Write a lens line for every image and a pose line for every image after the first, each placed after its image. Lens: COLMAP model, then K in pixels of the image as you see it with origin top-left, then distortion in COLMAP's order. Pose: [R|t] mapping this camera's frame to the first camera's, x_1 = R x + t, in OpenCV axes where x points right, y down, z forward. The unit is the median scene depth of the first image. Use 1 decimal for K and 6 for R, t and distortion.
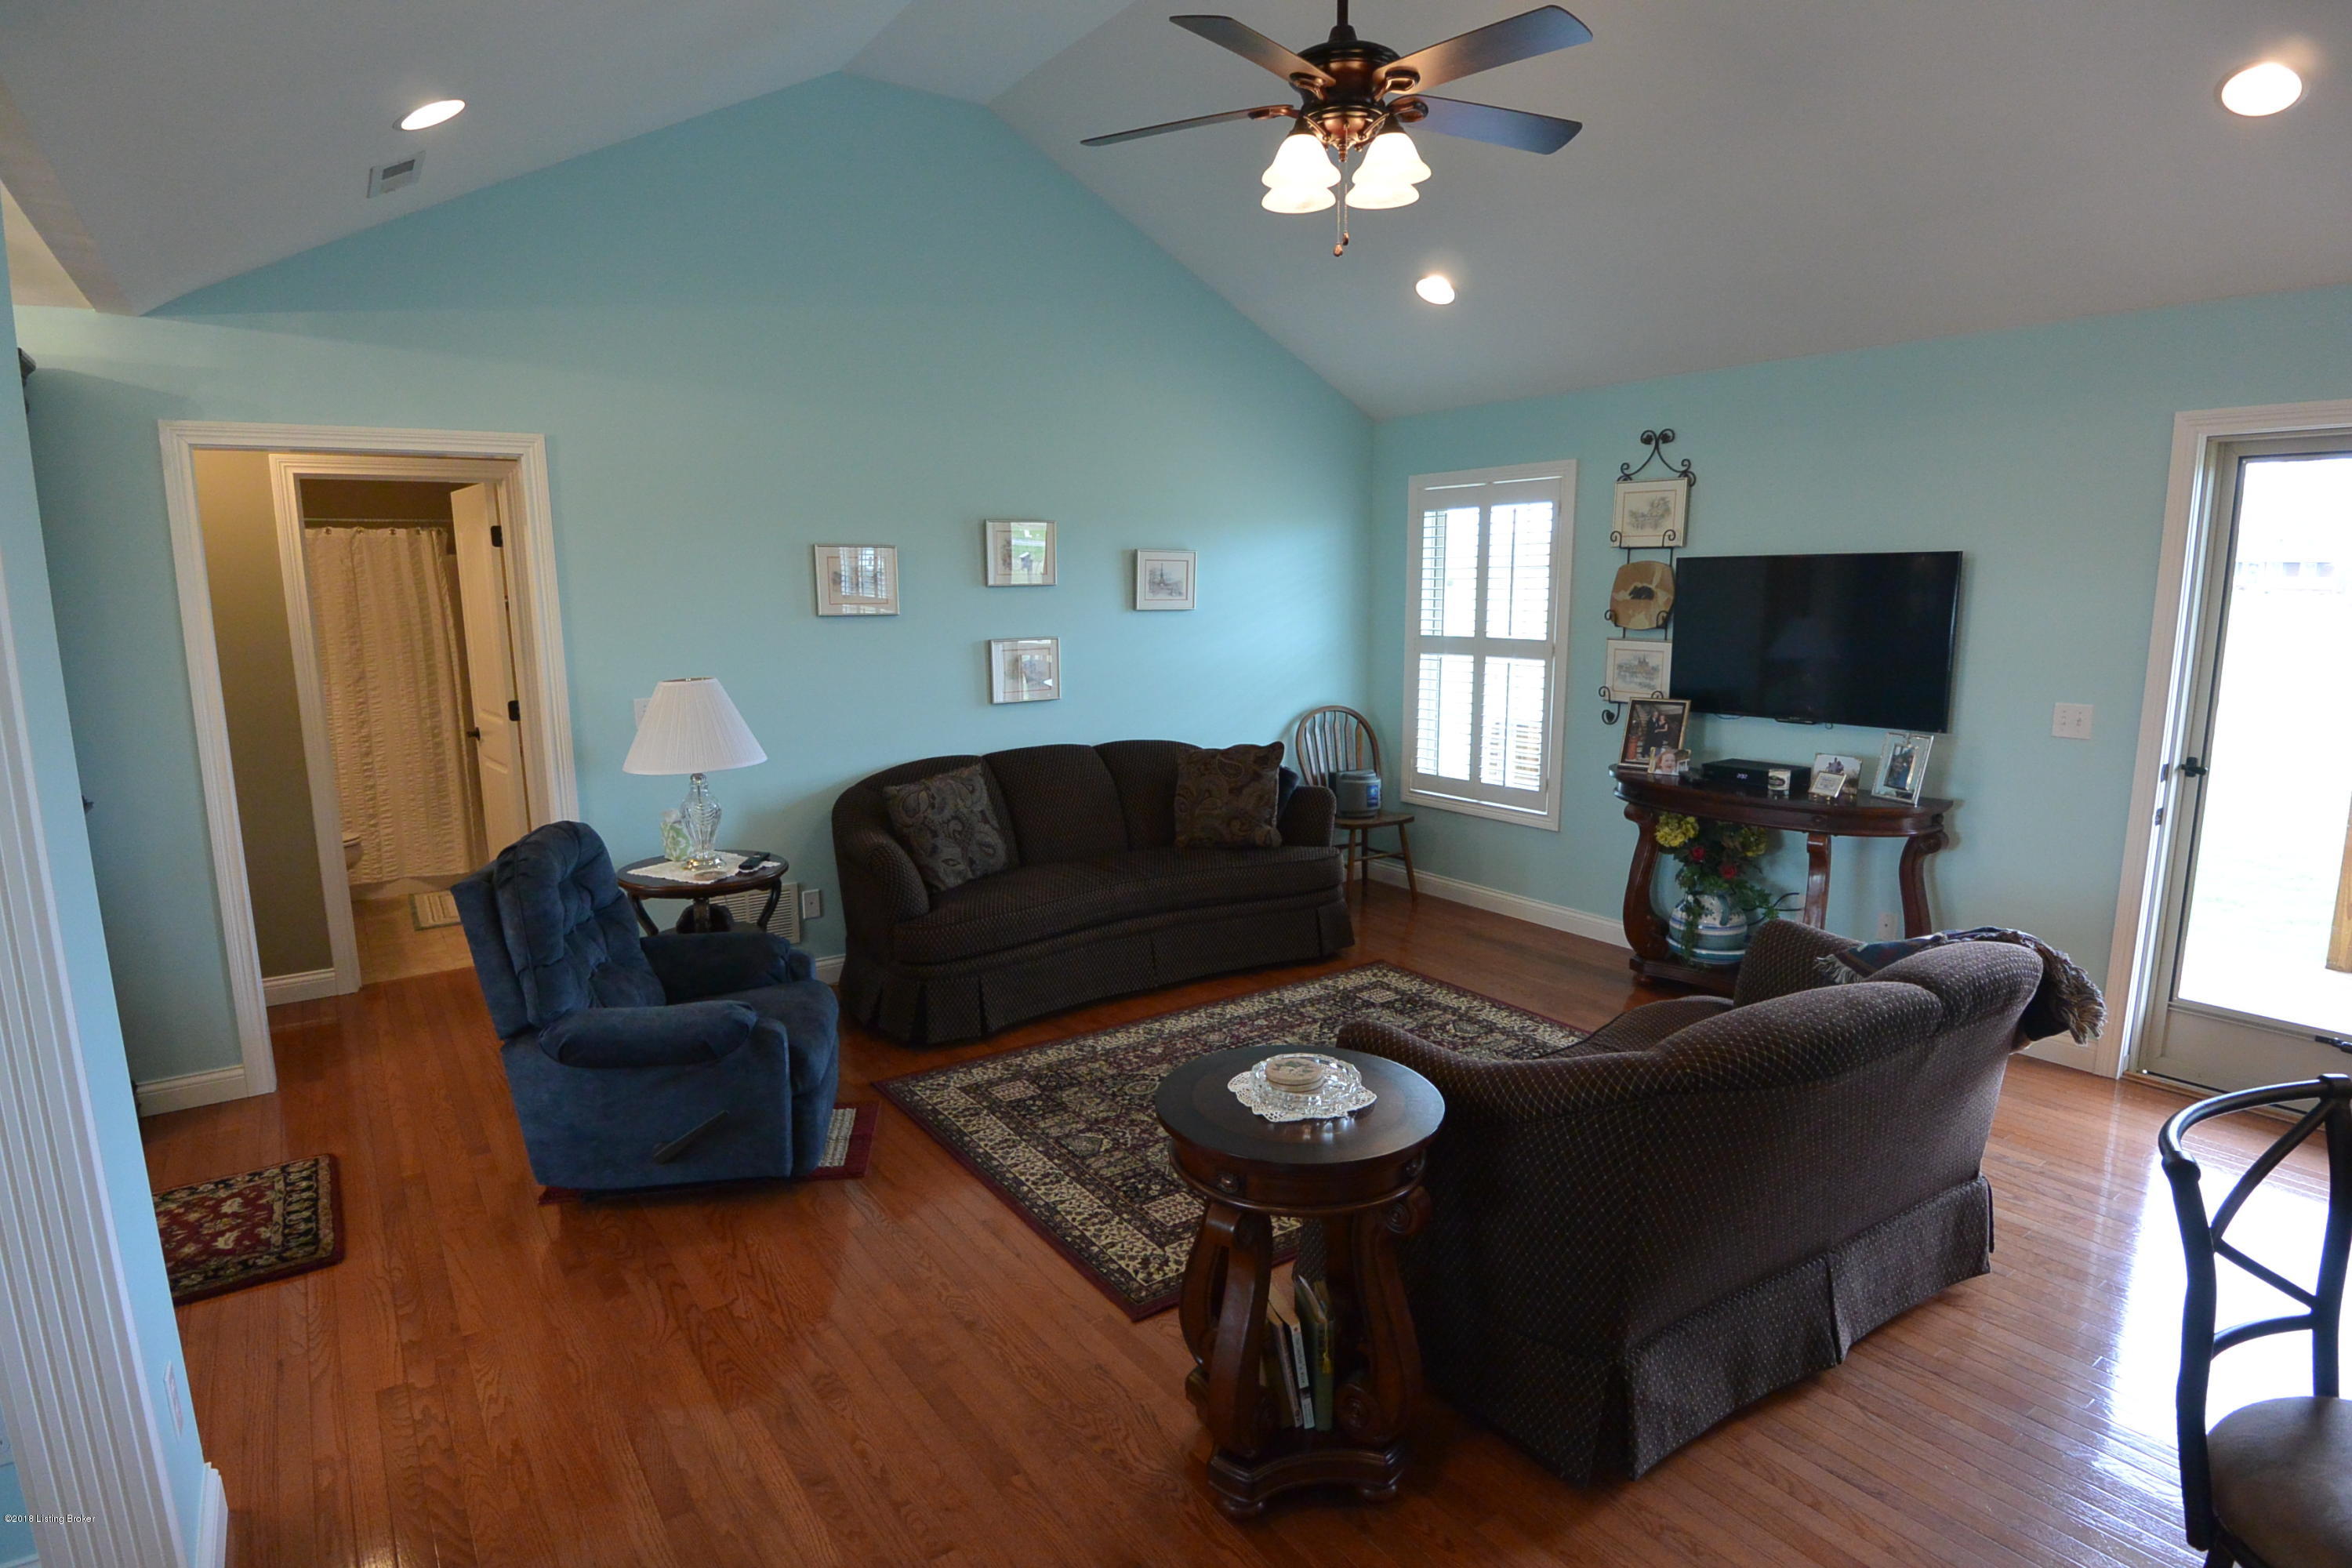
lens RADIAL K [[1234.9, 0, 1197.2], [0, 1234.9, 790.1], [0, 0, 1]] dist [0.002203, -0.027595]
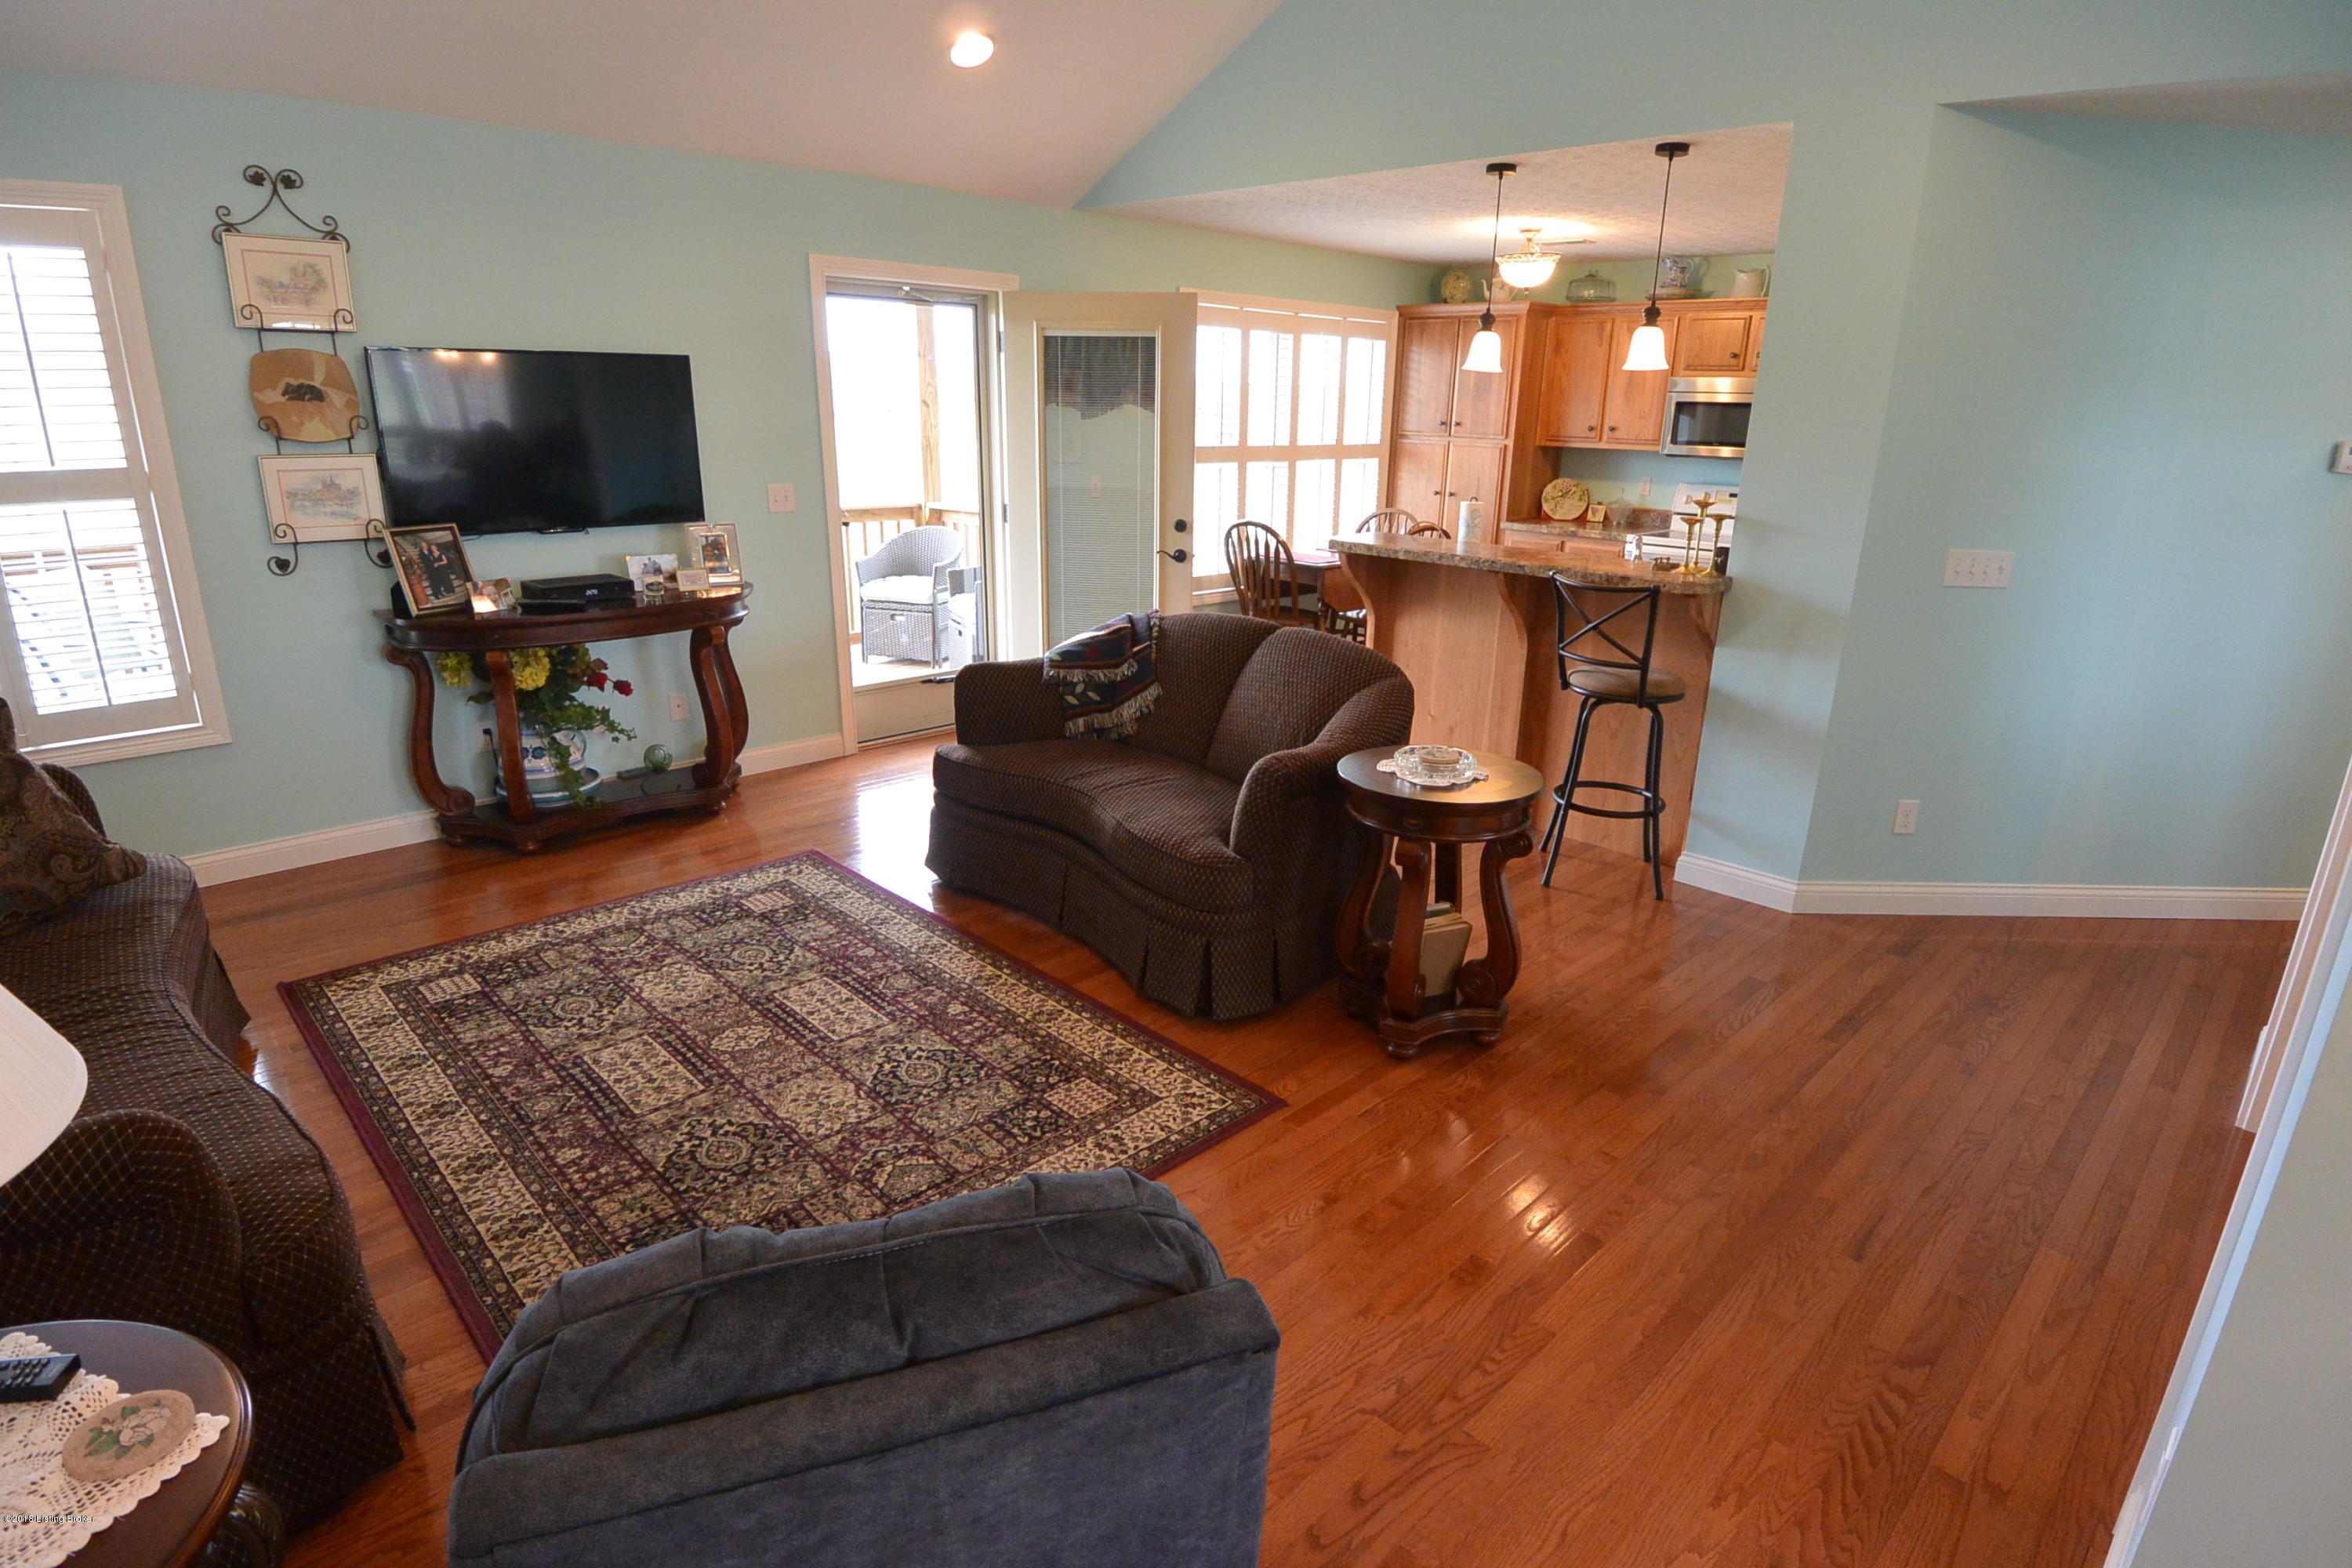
lens RADIAL K [[1234.9, 0, 1197.2], [0, 1234.9, 790.1], [0, 0, 1]] dist [0.002203, -0.027595]
pose [[-0.157937, -0.303759, 0.939567, -0.532928], [0.137387, 0.935495, 0.325537, -0.106435], [-0.977845, 0.180499, -0.106017, 0.623123]]
